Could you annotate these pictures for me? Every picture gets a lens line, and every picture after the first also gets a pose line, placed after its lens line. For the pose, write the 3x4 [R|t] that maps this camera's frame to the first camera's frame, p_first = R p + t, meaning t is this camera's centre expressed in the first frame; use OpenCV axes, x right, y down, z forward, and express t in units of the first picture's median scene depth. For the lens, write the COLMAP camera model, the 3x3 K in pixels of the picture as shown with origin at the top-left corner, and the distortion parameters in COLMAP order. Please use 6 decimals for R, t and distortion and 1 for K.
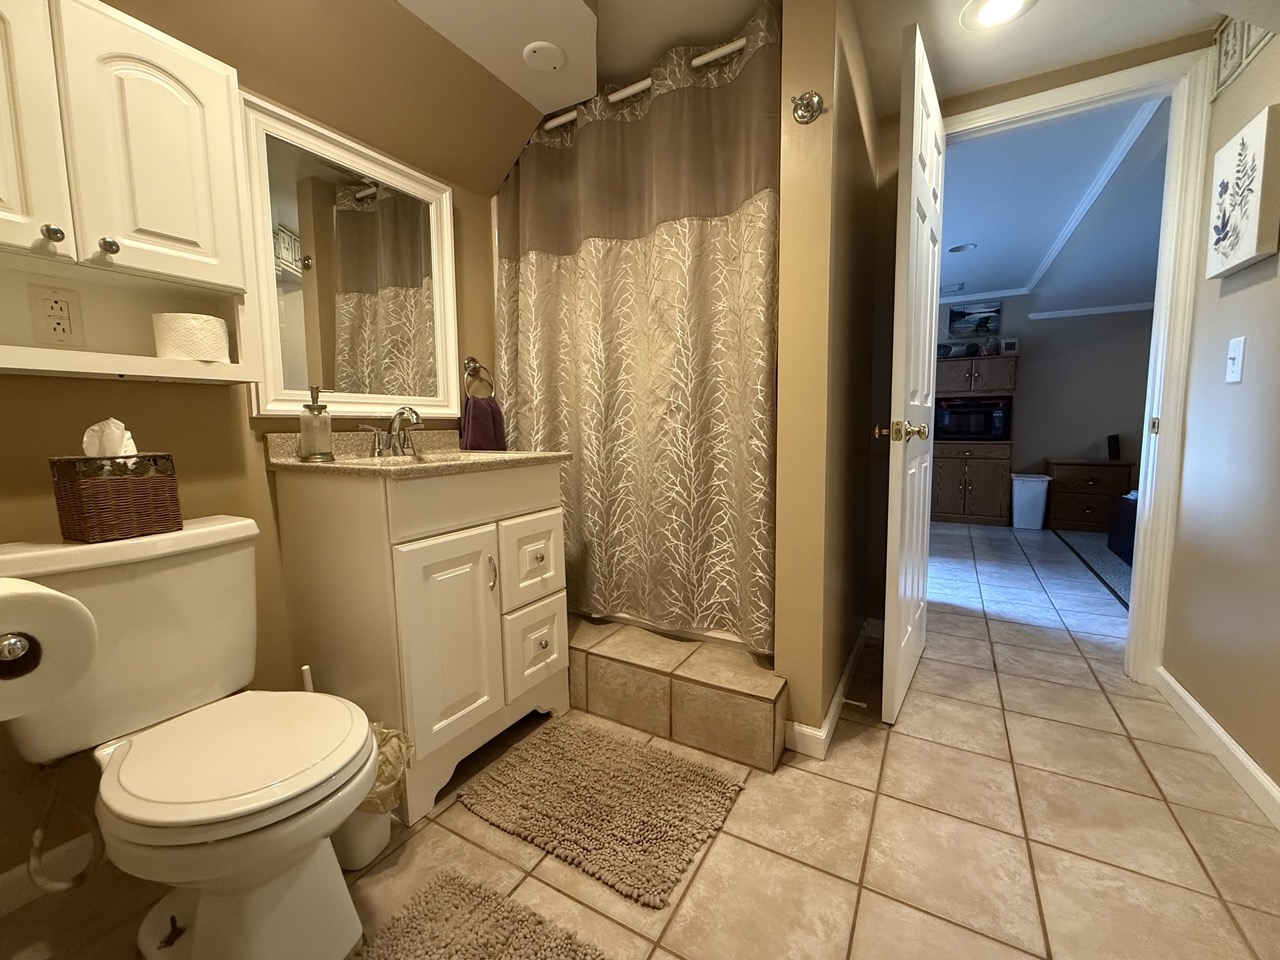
lens RADIAL K [[518.8, 0, 640.0], [0, 518.8, 480.0], [0, 0, 1]] dist [-0.001867, -0.000232]
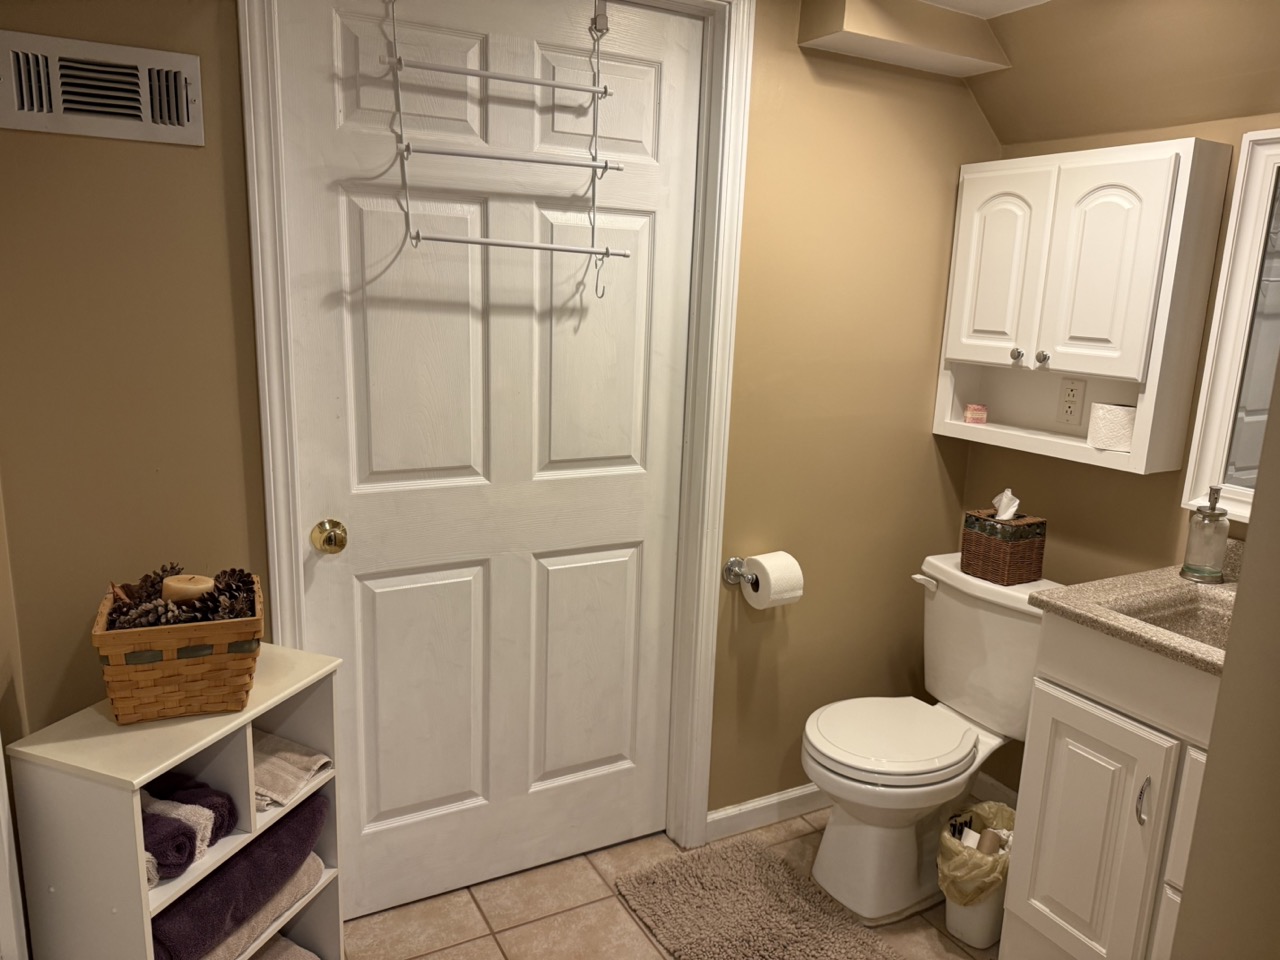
lens RADIAL K [[913.5, 0, 640.0], [0, 913.5, 480.0], [0, 0, 1]] dist [0.002080, 0.000652]
pose [[-0.522525, 0.179215, -0.833576, 1.202085], [-0.107274, 0.956073, 0.272795, -0.585022], [0.845849, 0.231963, -0.480347, 1.147383]]
